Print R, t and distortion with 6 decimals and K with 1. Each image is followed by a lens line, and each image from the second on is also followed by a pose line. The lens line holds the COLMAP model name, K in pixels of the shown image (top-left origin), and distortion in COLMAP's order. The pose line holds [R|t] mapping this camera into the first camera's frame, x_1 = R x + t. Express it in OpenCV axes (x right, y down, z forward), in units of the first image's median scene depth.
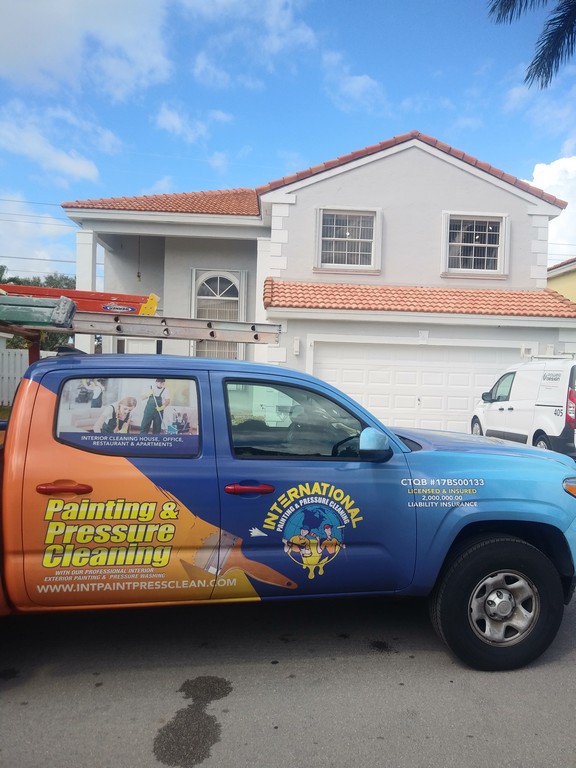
lens RADIAL K [[604.8, 0, 288.0], [0, 604.8, 384.0], [0, 0, 1]] dist [0.039679, -0.092749]
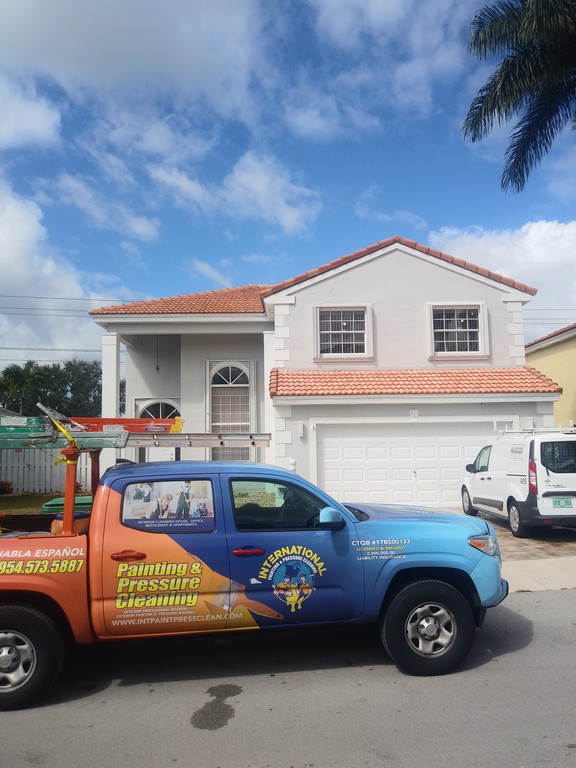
lens RADIAL K [[598.2, 0, 289.2], [0, 598.2, 401.2], [0, 0, 1]] dist [0.036120, -0.089774]
pose [[0.998635, -0.047737, -0.021193, 0.021586], [0.045563, 0.994593, -0.093317, -0.013819], [0.025533, 0.092224, 0.995411, -0.128455]]
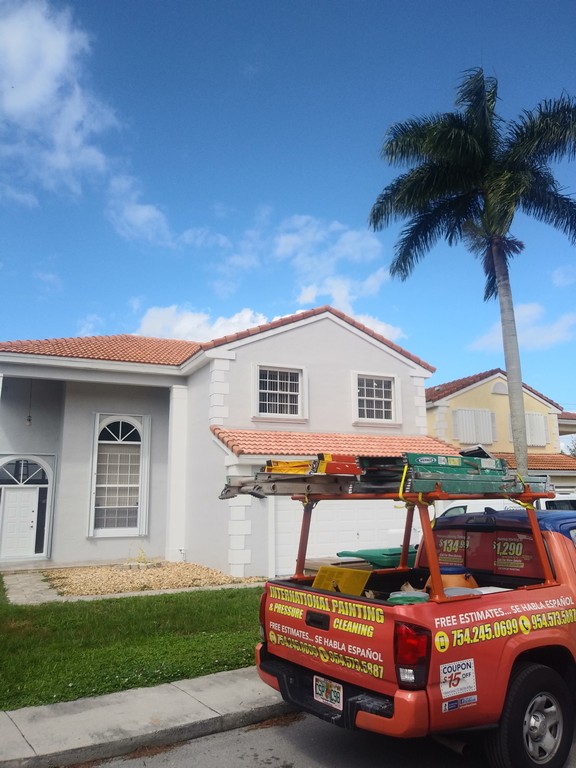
lens RADIAL K [[615.3, 0, 288.0], [0, 615.3, 384.0], [0, 0, 1]] dist [0.031582, -0.090765]
pose [[0.929649, 0.027741, 0.367400, -0.396279], [0.052859, 0.976804, -0.207507, -0.020449], [-0.364635, 0.212329, 0.906619, -0.055970]]
